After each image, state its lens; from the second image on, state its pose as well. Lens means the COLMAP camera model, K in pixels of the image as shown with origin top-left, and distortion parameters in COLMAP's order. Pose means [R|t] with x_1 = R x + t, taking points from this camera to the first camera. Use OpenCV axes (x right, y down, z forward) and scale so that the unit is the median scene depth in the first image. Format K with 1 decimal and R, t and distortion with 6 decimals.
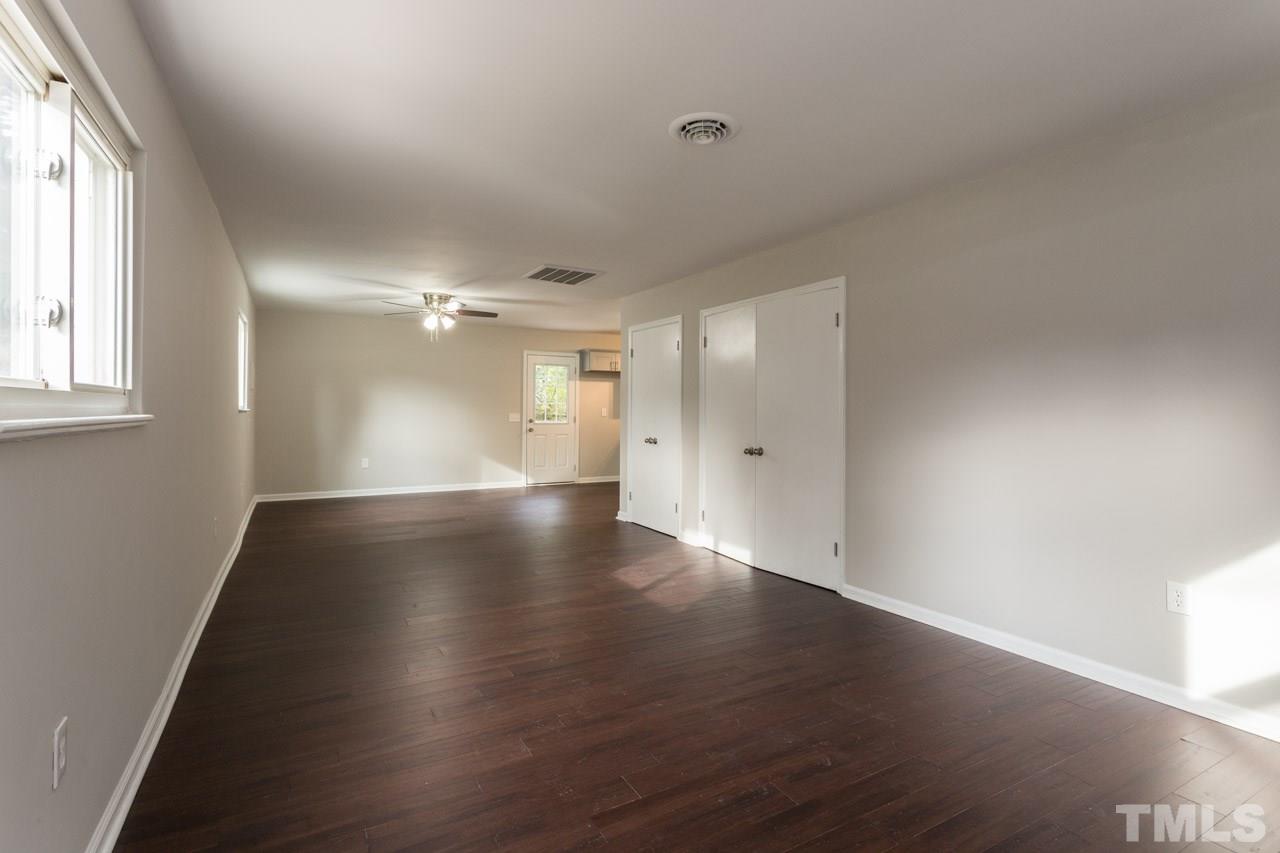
lens RADIAL K [[615.5, 0, 637.0], [0, 615.5, 414.3], [0, 0, 1]] dist [-0.002329, 0.000107]
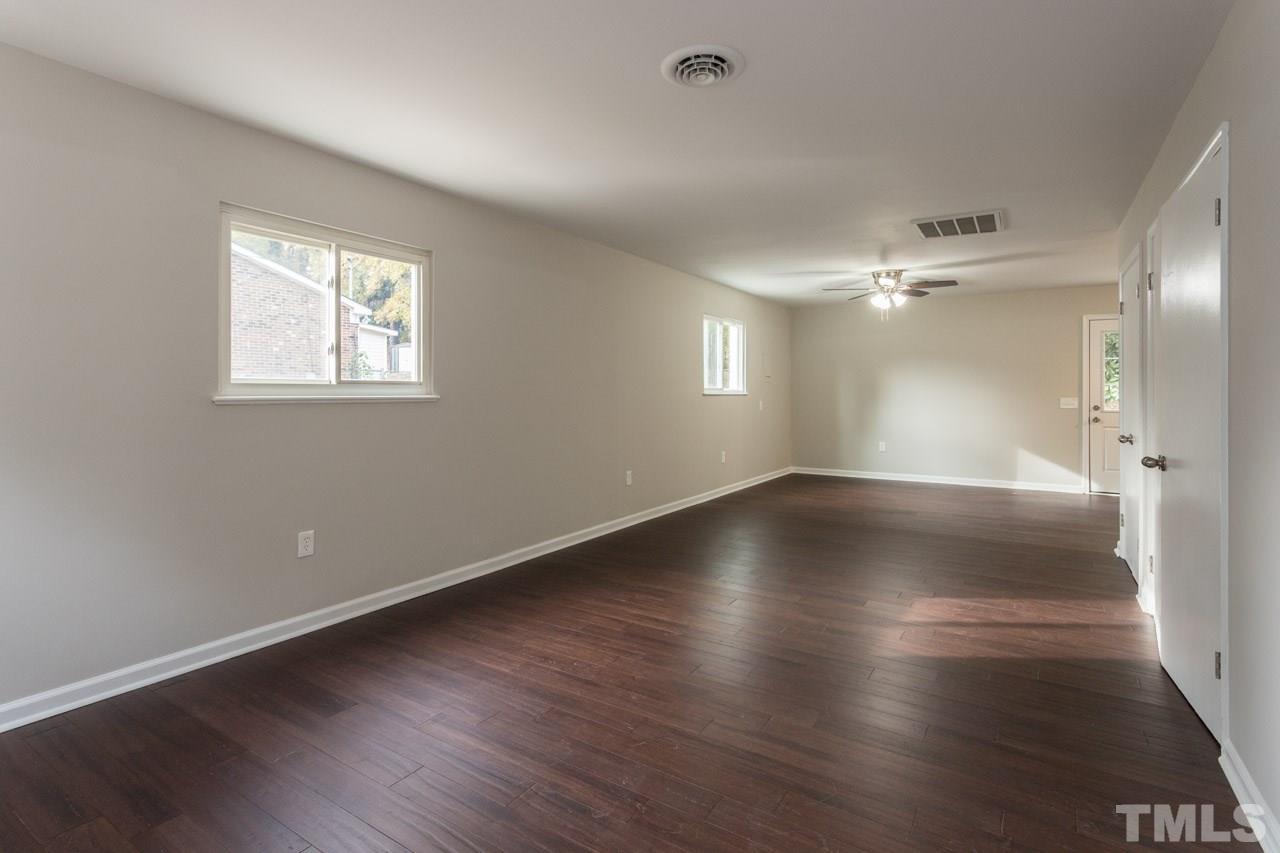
lens RADIAL K [[628.3, 0, 630.2], [0, 628.3, 387.1], [0, 0, 1]] dist [-0.001059, -0.000045]
pose [[0.462631, -0.011904, -0.886471, 0.347786], [-0.004669, 0.999863, -0.015864, 0.000711], [0.886539, 0.011478, 0.462512, 0.203805]]
